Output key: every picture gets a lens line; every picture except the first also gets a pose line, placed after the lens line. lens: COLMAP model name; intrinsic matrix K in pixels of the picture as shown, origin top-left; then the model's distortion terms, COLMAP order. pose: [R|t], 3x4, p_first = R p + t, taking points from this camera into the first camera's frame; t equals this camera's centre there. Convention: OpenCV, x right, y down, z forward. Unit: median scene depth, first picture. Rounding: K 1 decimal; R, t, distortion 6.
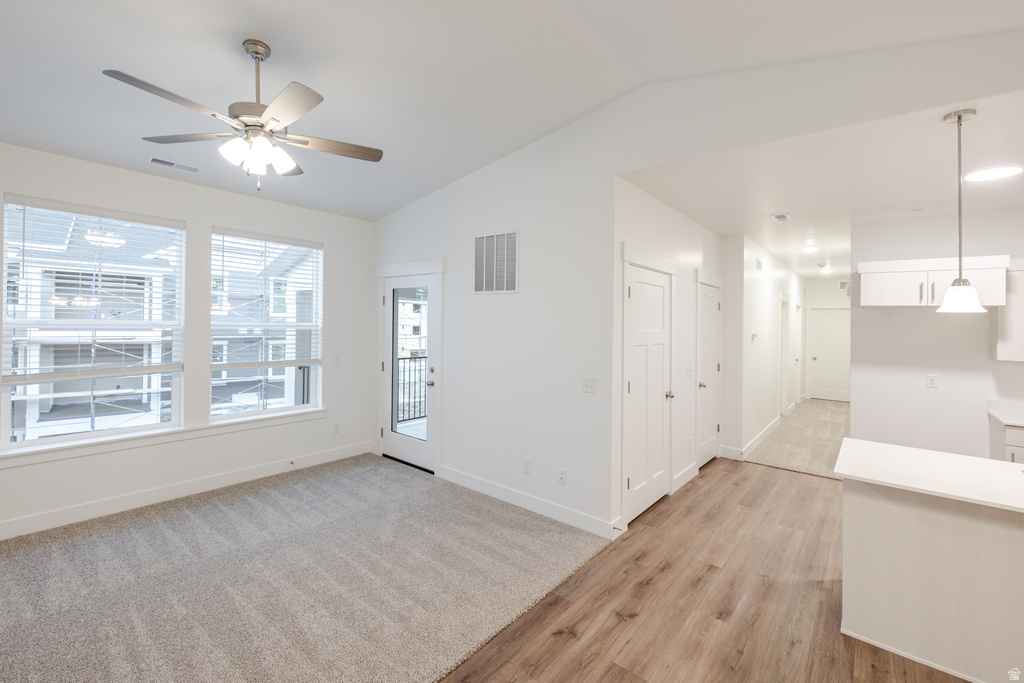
lens RADIAL K [[443.8, 0, 517.0], [0, 443.8, 316.2], [0, 0, 1]] dist [0.000655, 0.000306]
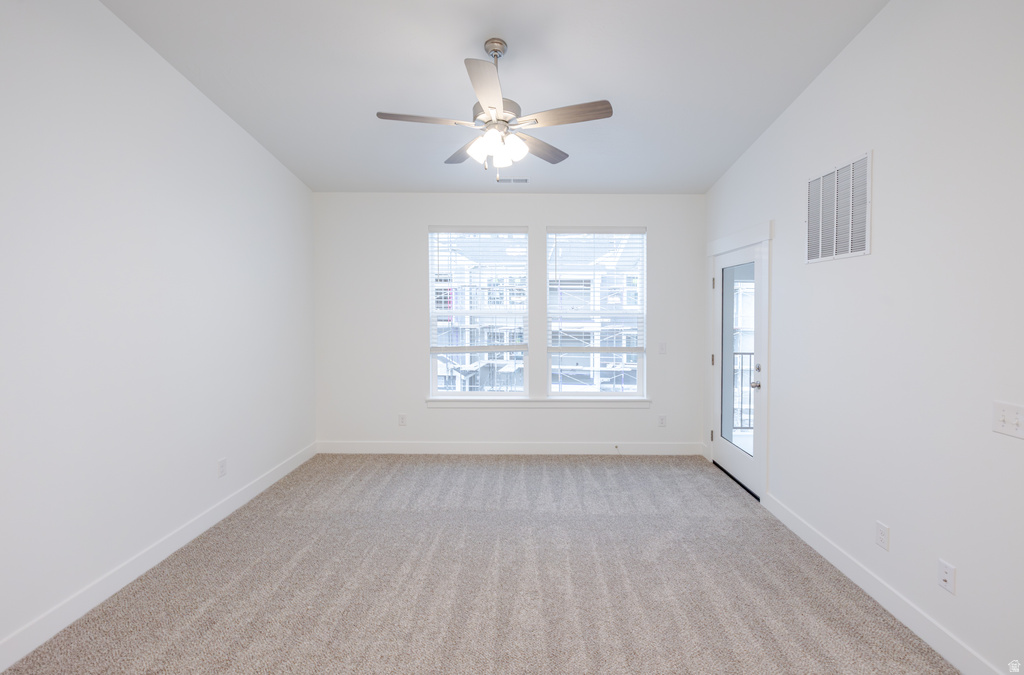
lens RADIAL K [[444.0, 0, 514.4], [0, 444.0, 322.9], [0, 0, 1]] dist [-0.000179, 0.000059]
pose [[0.633420, 0.004592, -0.773795, 0.166806], [0.020492, 0.999532, 0.022707, 0.019276], [0.773537, -0.030240, 0.633029, 0.218562]]
